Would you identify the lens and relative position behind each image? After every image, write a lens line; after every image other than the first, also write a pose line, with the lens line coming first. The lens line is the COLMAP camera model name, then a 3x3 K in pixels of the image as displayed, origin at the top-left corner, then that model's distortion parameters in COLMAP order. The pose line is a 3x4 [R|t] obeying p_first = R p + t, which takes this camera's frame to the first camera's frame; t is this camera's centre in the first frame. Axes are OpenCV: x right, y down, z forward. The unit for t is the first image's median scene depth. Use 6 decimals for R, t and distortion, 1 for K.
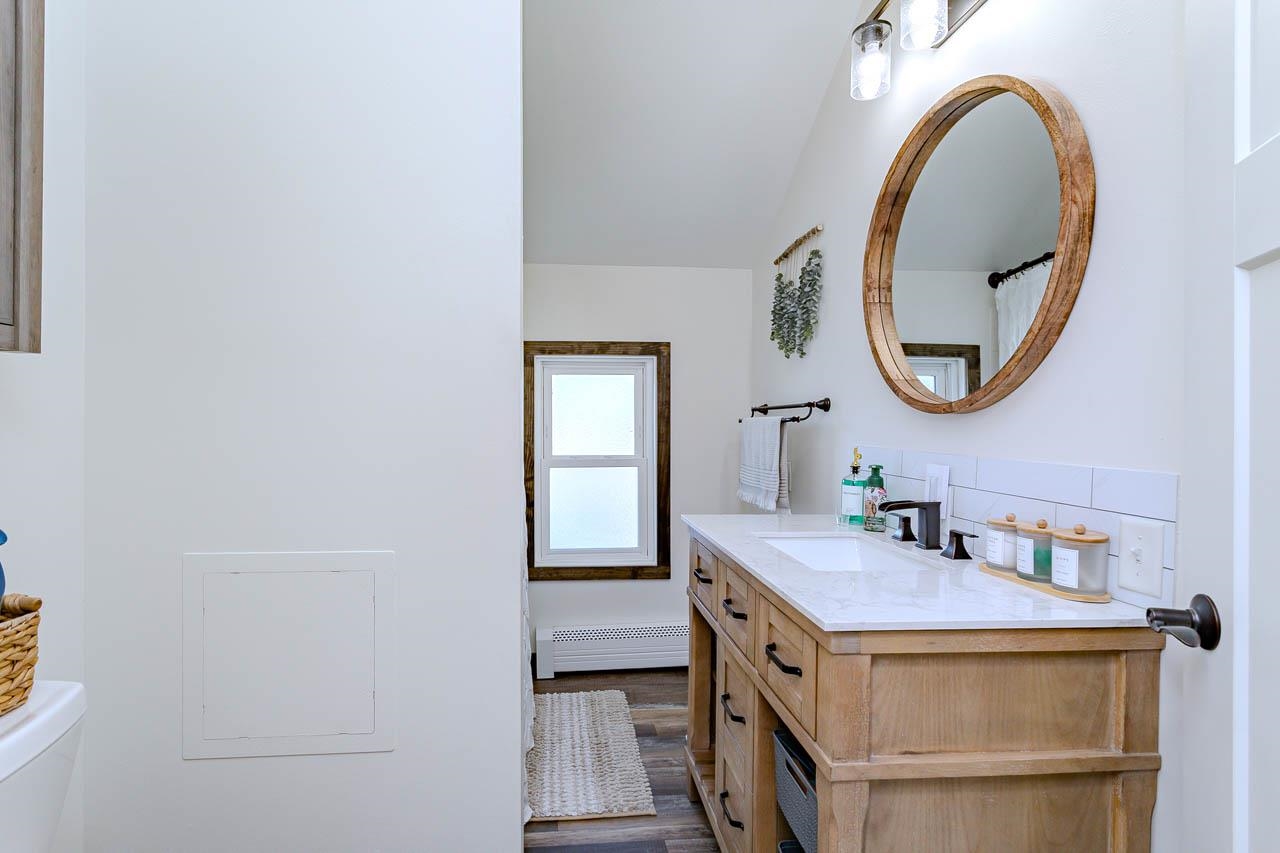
lens RADIAL K [[644.8, 0, 679.2], [0, 644.8, 427.9], [0, 0, 1]] dist [-0.002123, 0.001168]
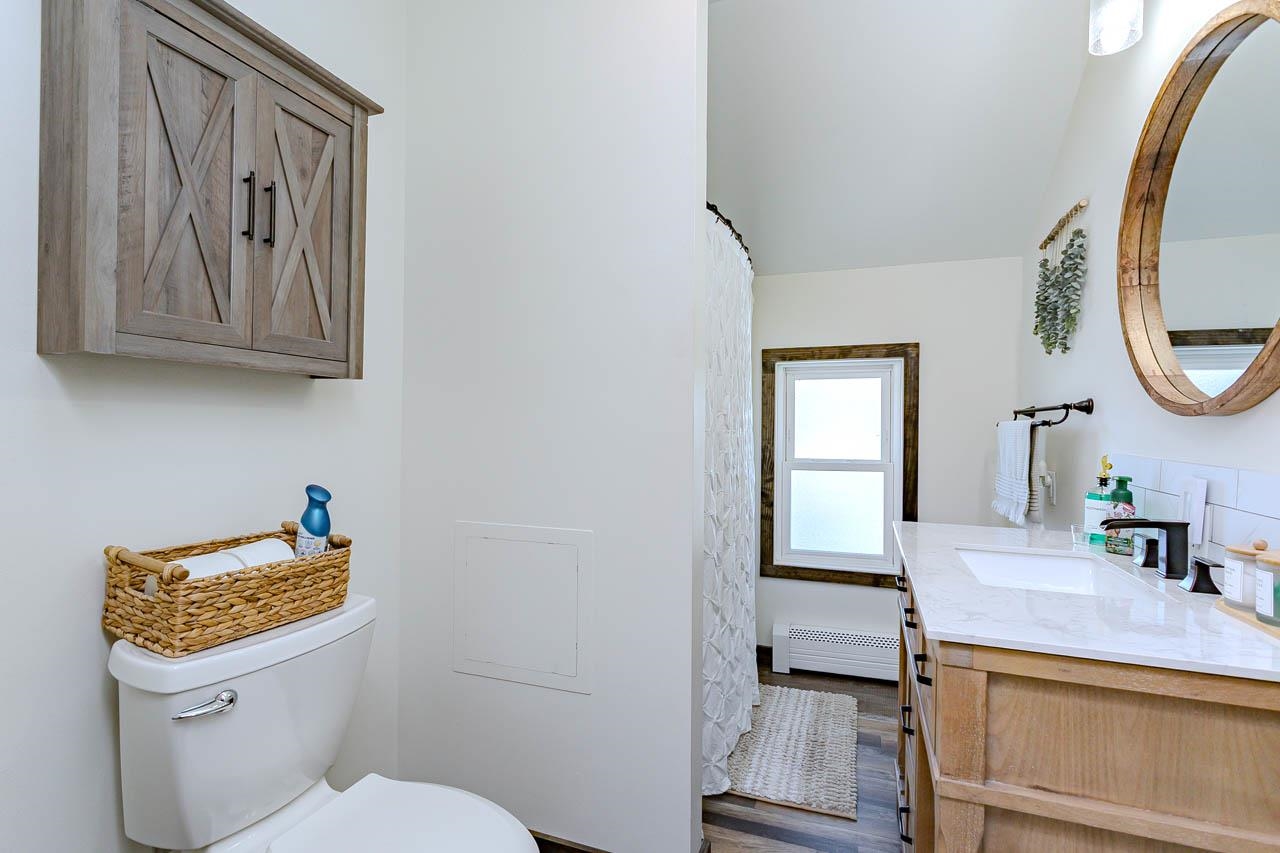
lens RADIAL K [[644.8, 0, 679.2], [0, 644.8, 427.9], [0, 0, 1]] dist [-0.002123, 0.001168]
pose [[0.905082, 0.003213, -0.425226, 0.125887], [-0.006138, 0.999966, -0.005510, 0.001060], [0.425193, 0.007597, 0.905071, -0.021082]]
